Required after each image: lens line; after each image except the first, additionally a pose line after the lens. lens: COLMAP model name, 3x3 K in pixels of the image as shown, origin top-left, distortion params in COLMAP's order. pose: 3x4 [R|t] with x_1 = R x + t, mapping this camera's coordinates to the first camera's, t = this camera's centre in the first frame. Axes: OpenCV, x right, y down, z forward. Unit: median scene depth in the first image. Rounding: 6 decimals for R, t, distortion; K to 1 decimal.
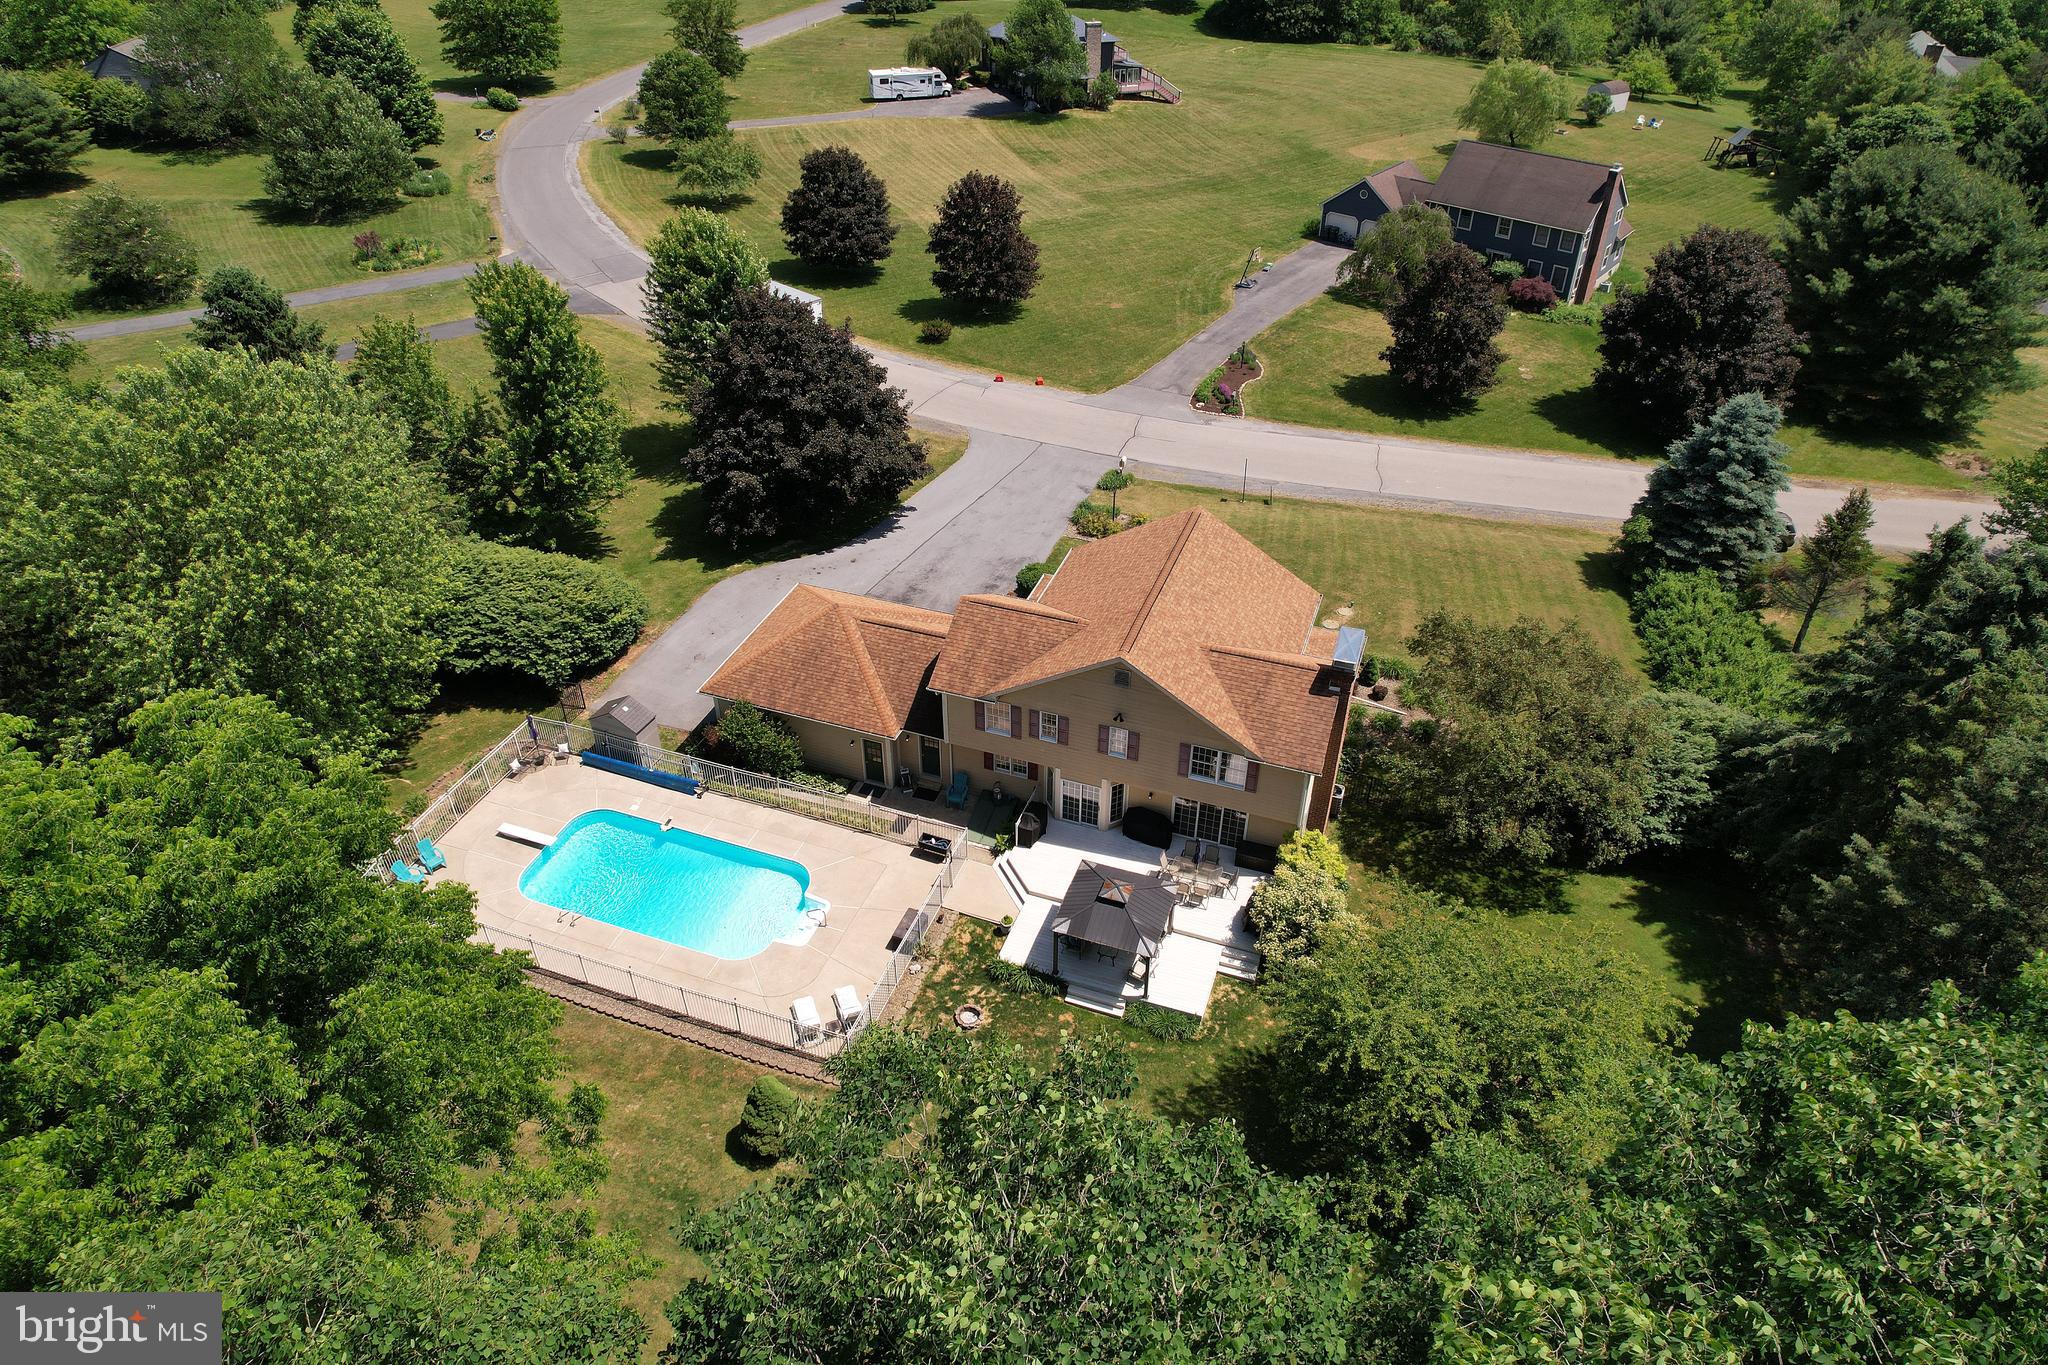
lens RADIAL K [[1309.9, 0, 1021.6], [0, 1309.9, 685.6], [0, 0, 1]] dist [-0.071412, 0.063251]
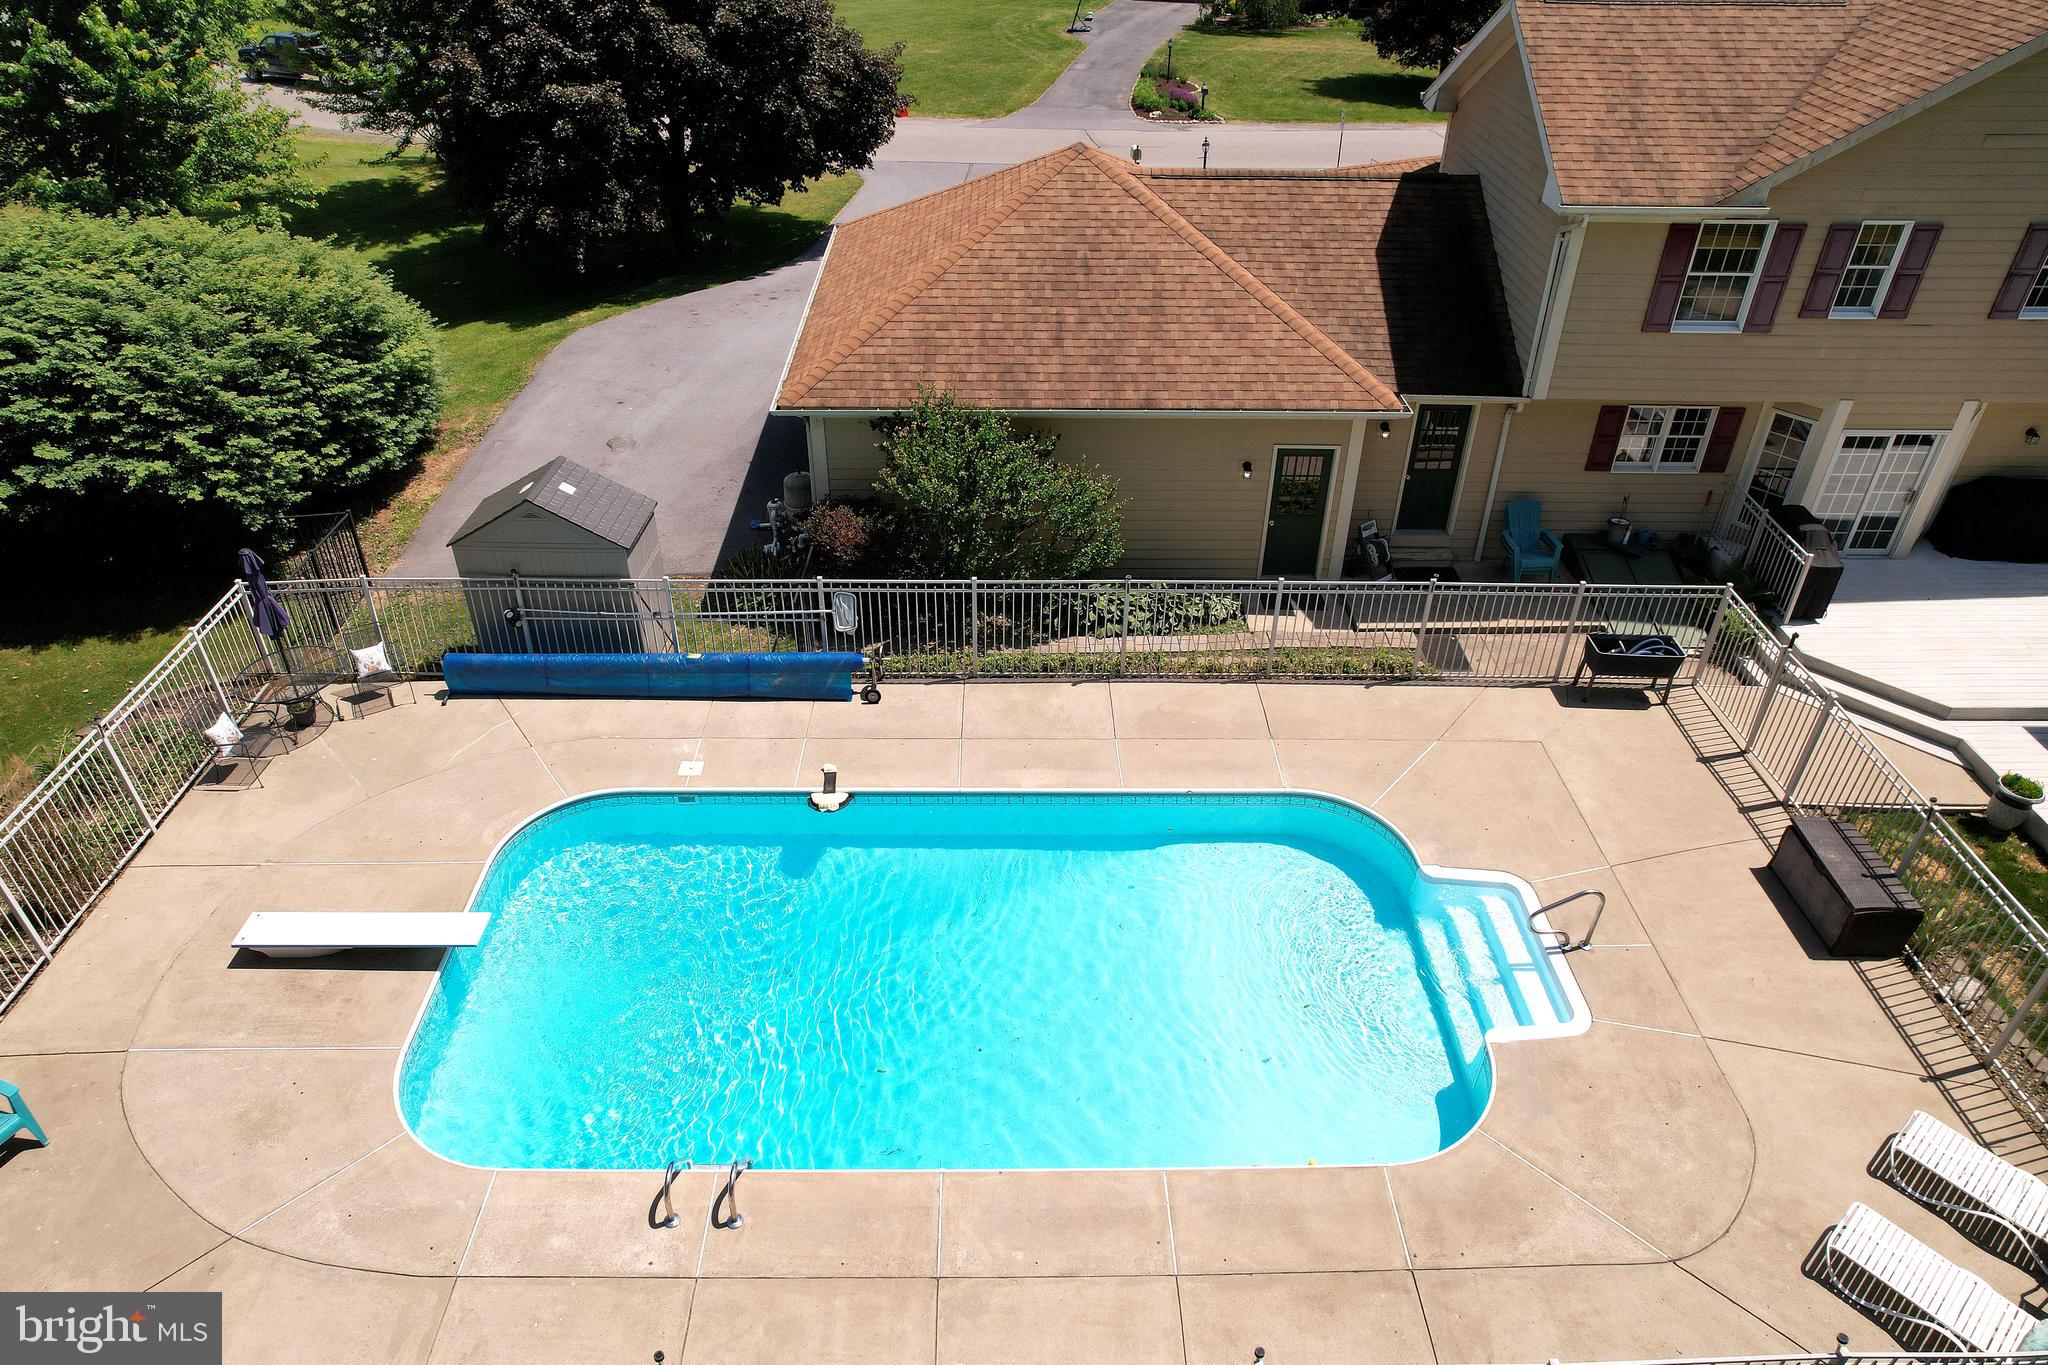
lens RADIAL K [[1322.5, 0, 1030.4], [0, 1322.5, 685.3], [0, 0, 1]] dist [-0.081389, 0.076000]
pose [[0.933088, -0.199600, 0.299177, -0.255964], [0.205794, 0.978534, 0.011003, 0.071810], [-0.294951, 0.051302, 0.954134, 0.554894]]
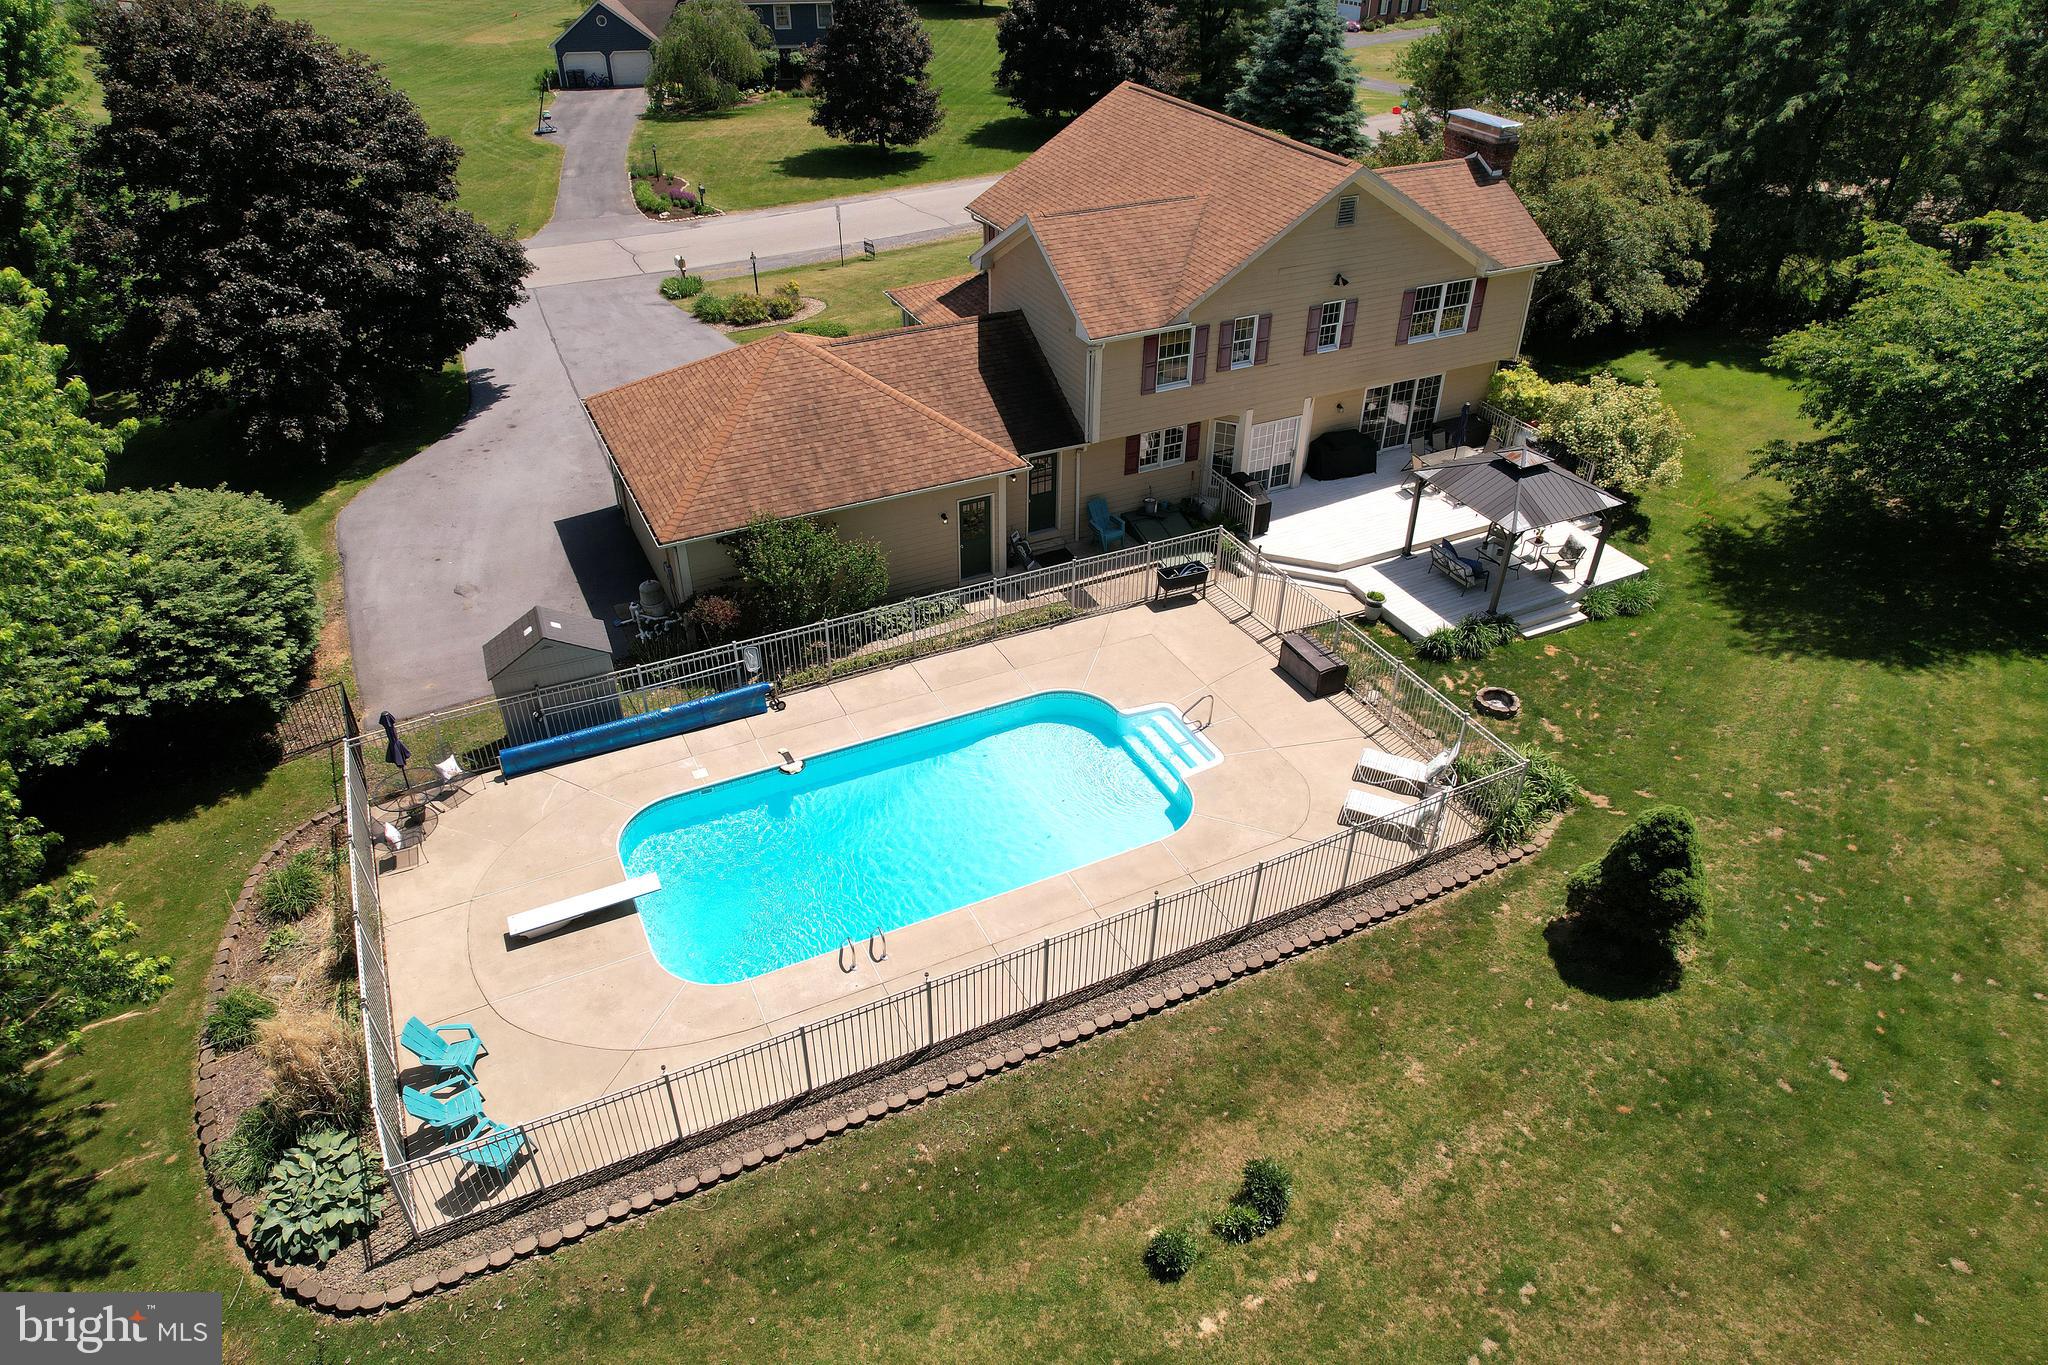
lens RADIAL K [[1304.3, 0, 1024.0], [0, 1304.3, 682.5], [0, 0, 1]] dist [-0.068867, 0.055973]
pose [[0.691758, -0.413197, 0.592232, -0.405278], [0.426580, 0.895552, 0.126554, 0.042731], [-0.582666, 0.165089, 0.795767, 0.428158]]
